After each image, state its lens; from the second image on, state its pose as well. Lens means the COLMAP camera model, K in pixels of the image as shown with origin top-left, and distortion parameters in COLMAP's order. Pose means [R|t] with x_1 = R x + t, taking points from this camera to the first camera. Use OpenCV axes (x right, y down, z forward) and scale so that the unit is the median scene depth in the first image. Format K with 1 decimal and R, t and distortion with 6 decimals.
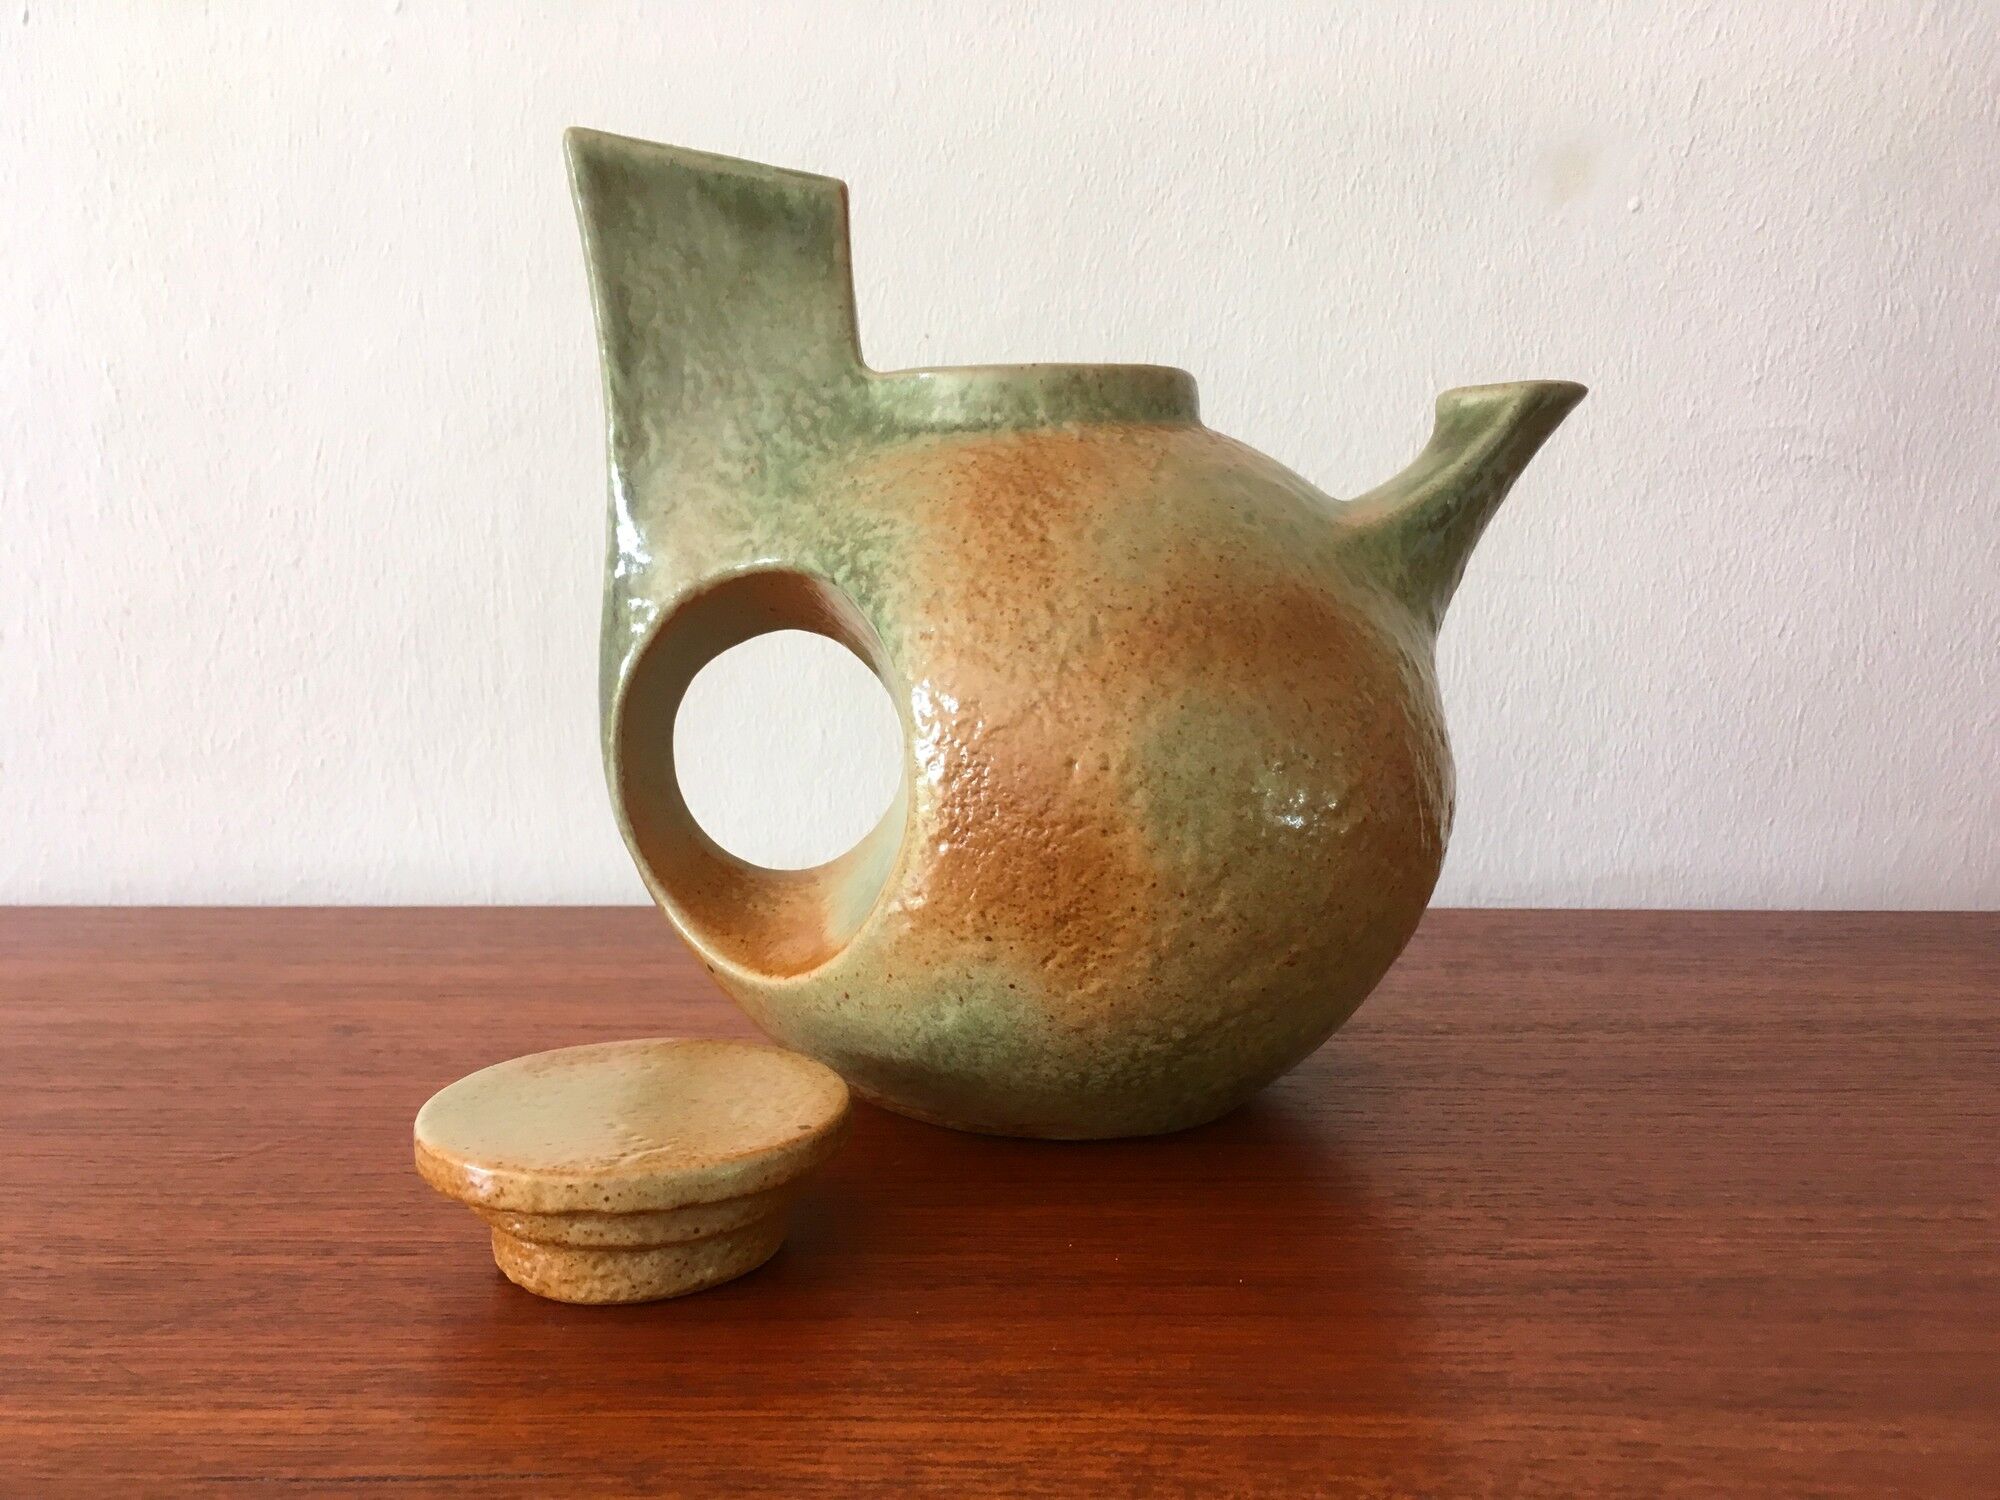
lens RADIAL K [[1713.4, 0, 997.9], [0, 1713.4, 741.3], [0, 0, 1]] dist [0.076524, -0.126249]
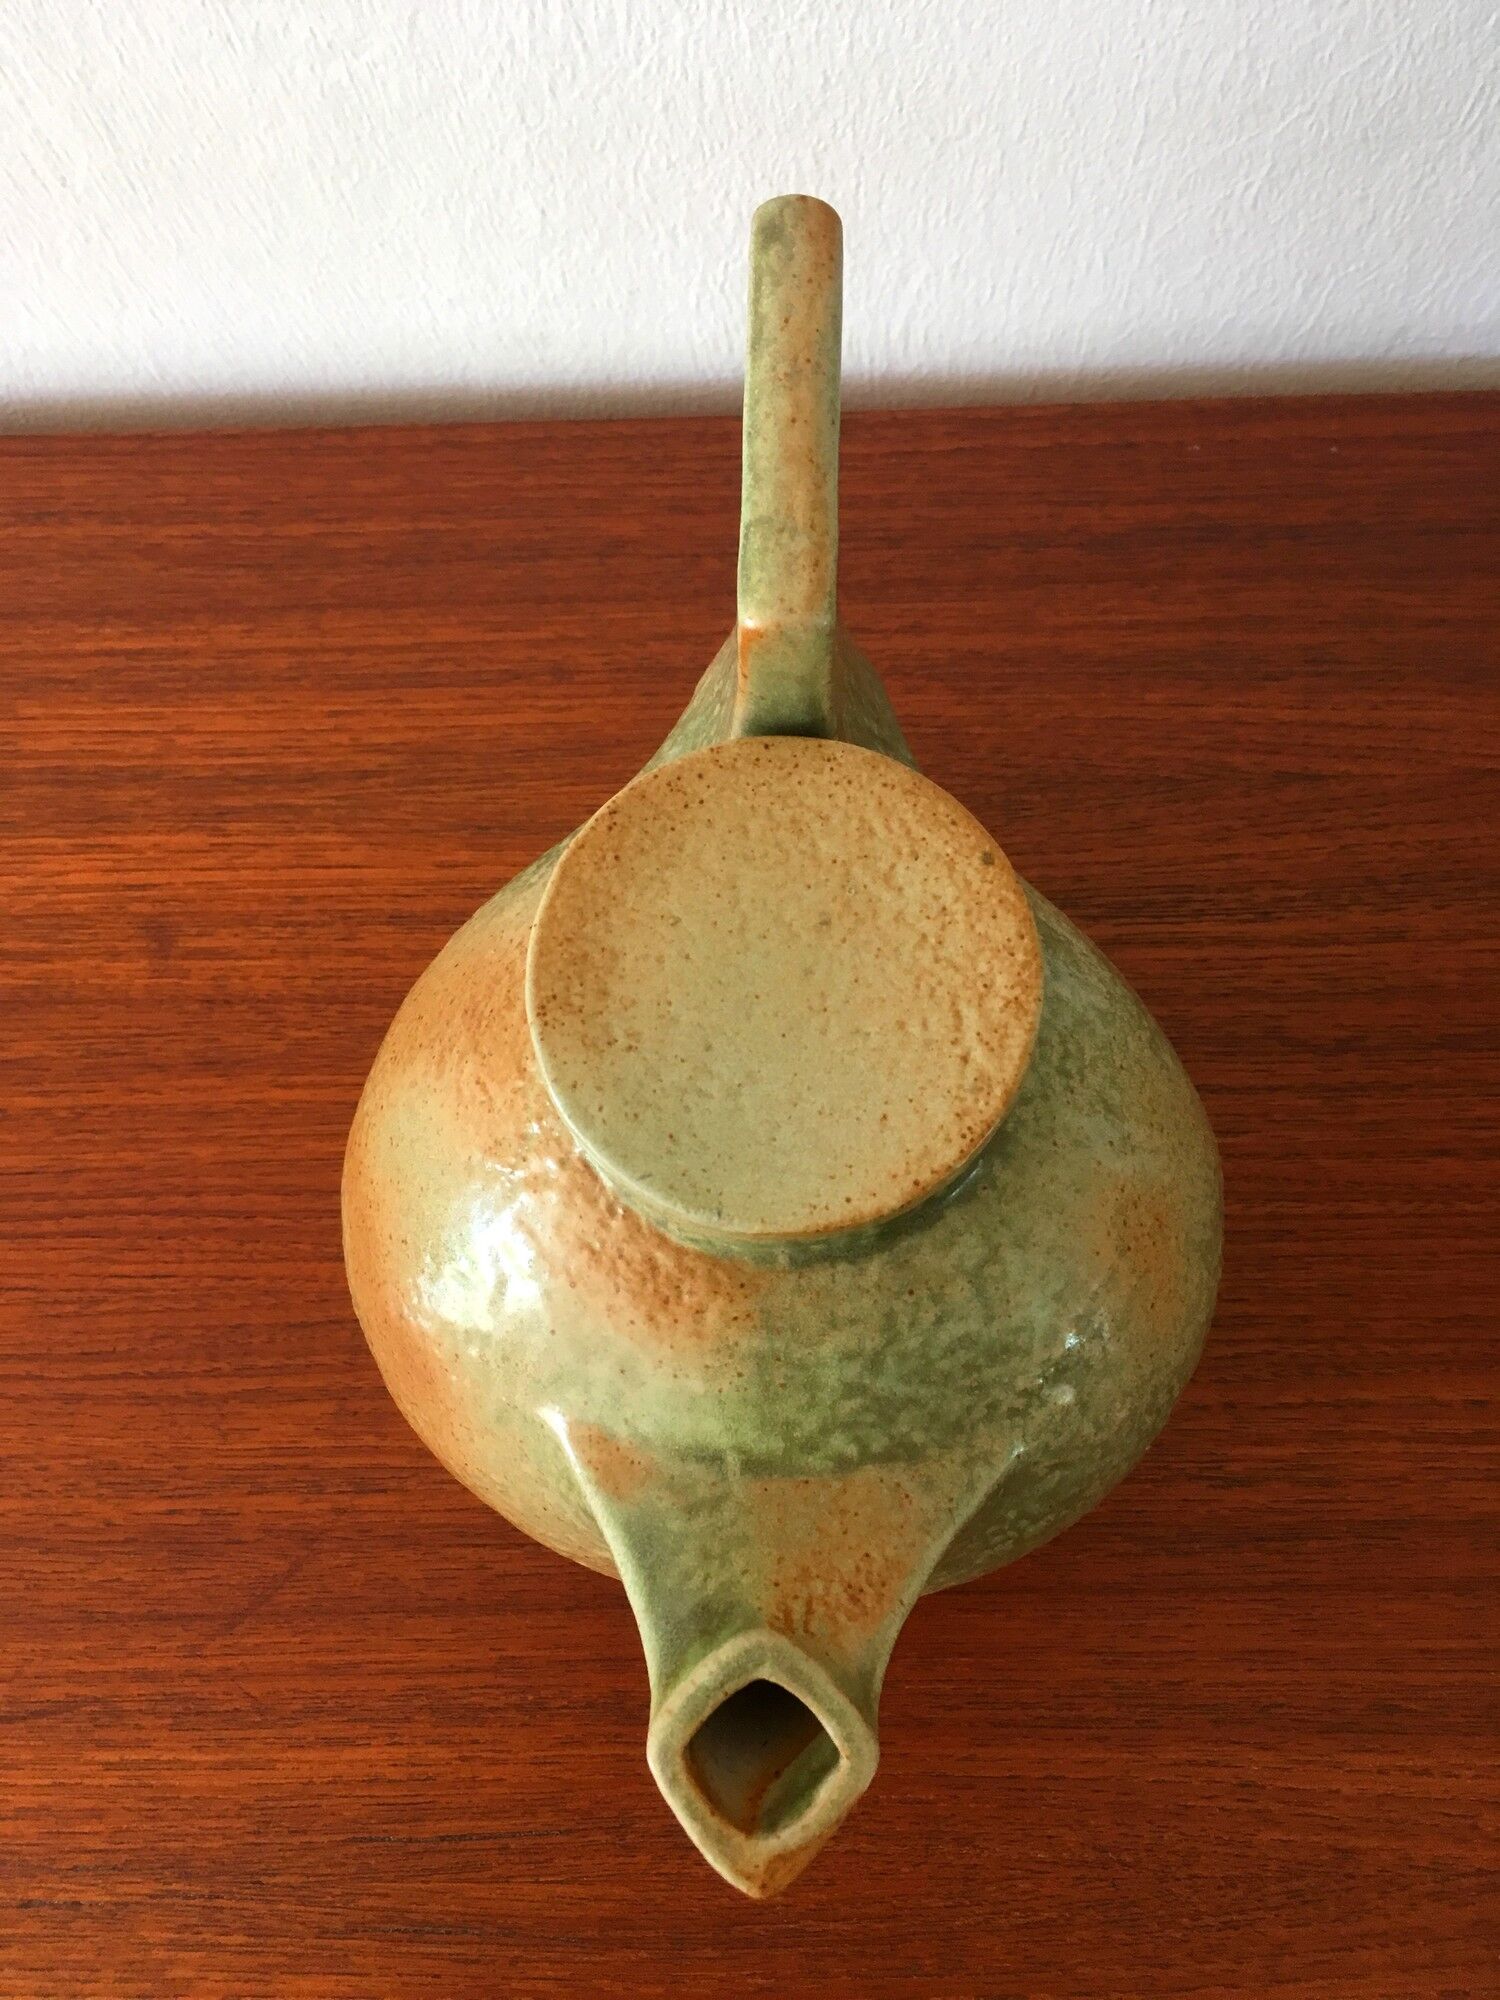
lens RADIAL K [[1713.4, 0, 761.6], [0, 1713.4, 993.7], [0, 0, 1]] dist [0.076524, -0.126249]
pose [[0.999084, -0.032782, -0.027502, -0.002160], [0.038213, 0.394303, 0.918186, -0.547204], [-0.019256, -0.918396, 0.395194, 0.432660]]
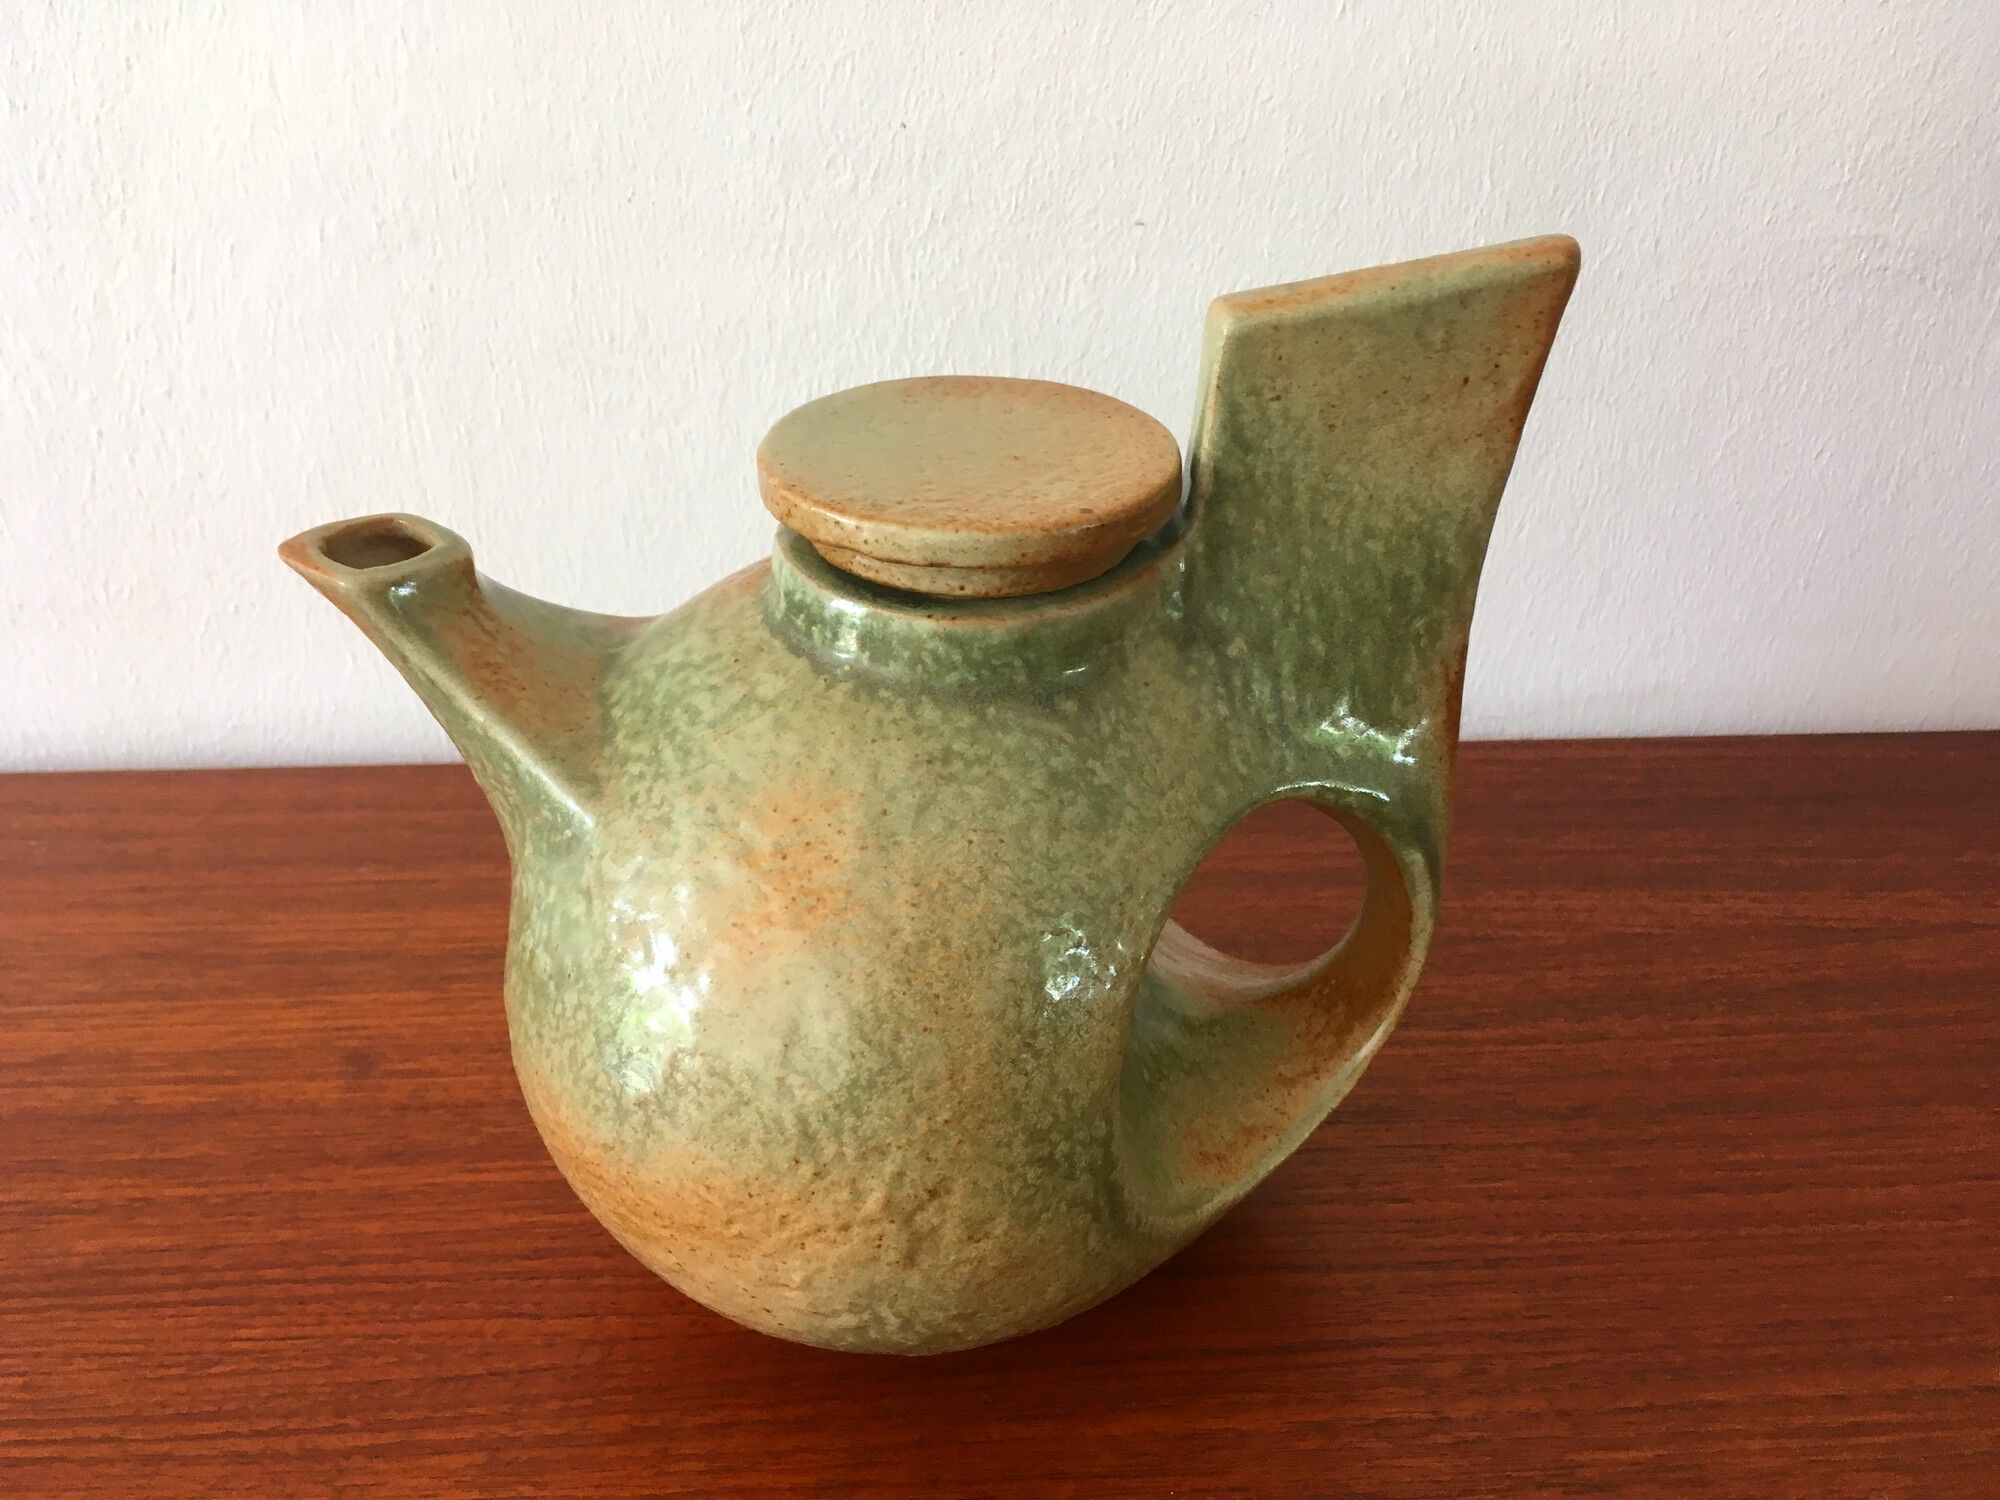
lens RADIAL K [[1713.4, 0, 996.6], [0, 1713.4, 746.6], [0, 0, 1]] dist [0.076524, -0.126249]
pose [[0.996632, -0.028757, 0.076790, -0.069526], [-0.002725, 0.924356, 0.381522, -0.277919], [-0.081953, -0.380446, 0.921165, 0.112773]]
